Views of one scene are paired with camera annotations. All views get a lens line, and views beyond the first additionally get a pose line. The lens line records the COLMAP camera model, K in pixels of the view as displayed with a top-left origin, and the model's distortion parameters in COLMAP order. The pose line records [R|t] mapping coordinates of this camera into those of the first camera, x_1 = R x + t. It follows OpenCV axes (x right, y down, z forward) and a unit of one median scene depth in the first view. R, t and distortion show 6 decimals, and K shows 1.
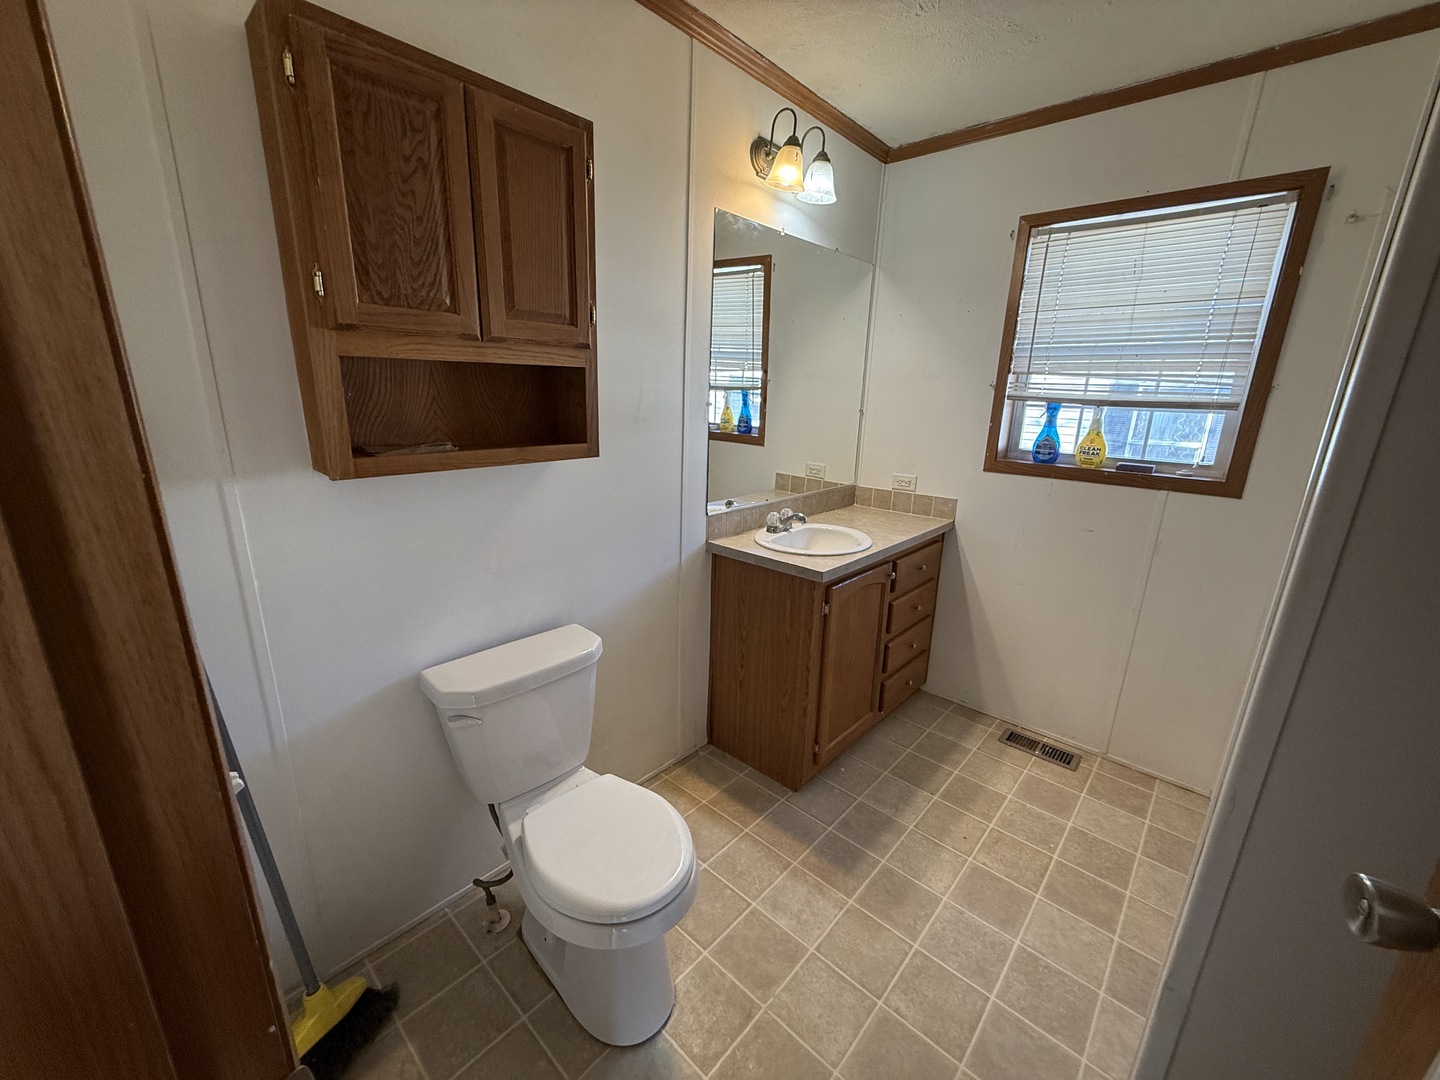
lens RADIAL K [[572.1, 0, 718.0], [0, 572.1, 540.8], [0, 0, 1]] dist [-0.001540, -0.000189]
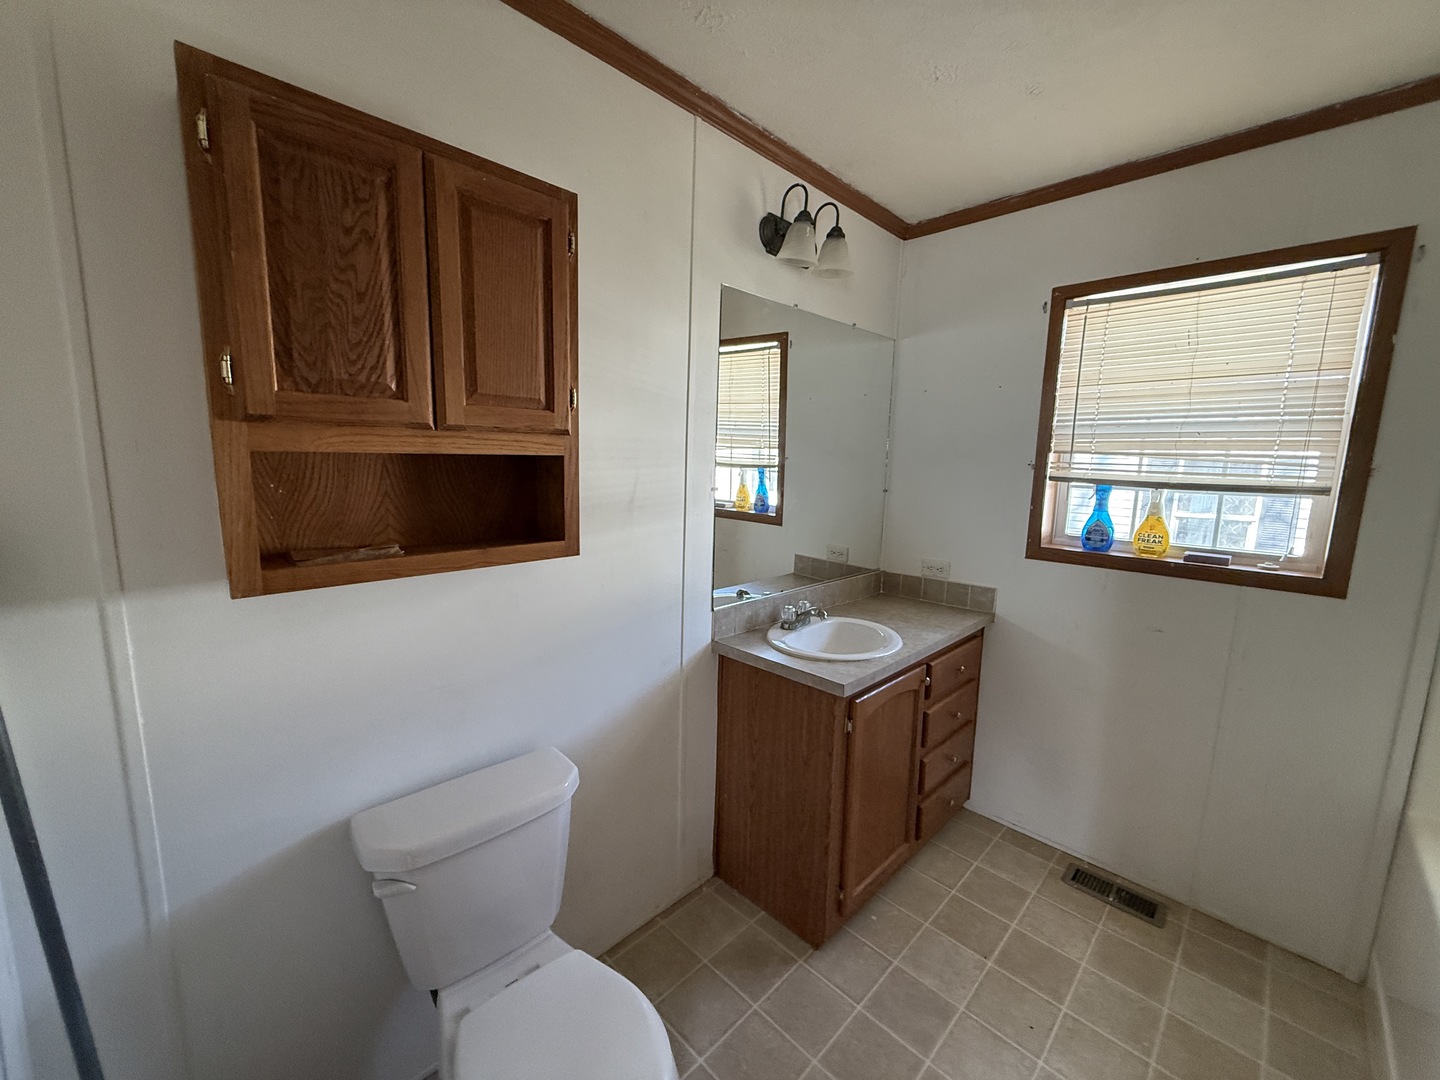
lens RADIAL K [[572.1, 0, 718.0], [0, 572.1, 540.8], [0, 0, 1]] dist [-0.001540, -0.000189]
pose [[0.998941, 0.002023, -0.045960, 0.032260], [-0.007366, 0.993176, -0.116390, -0.053568], [0.045411, 0.116606, 0.992140, 0.114306]]
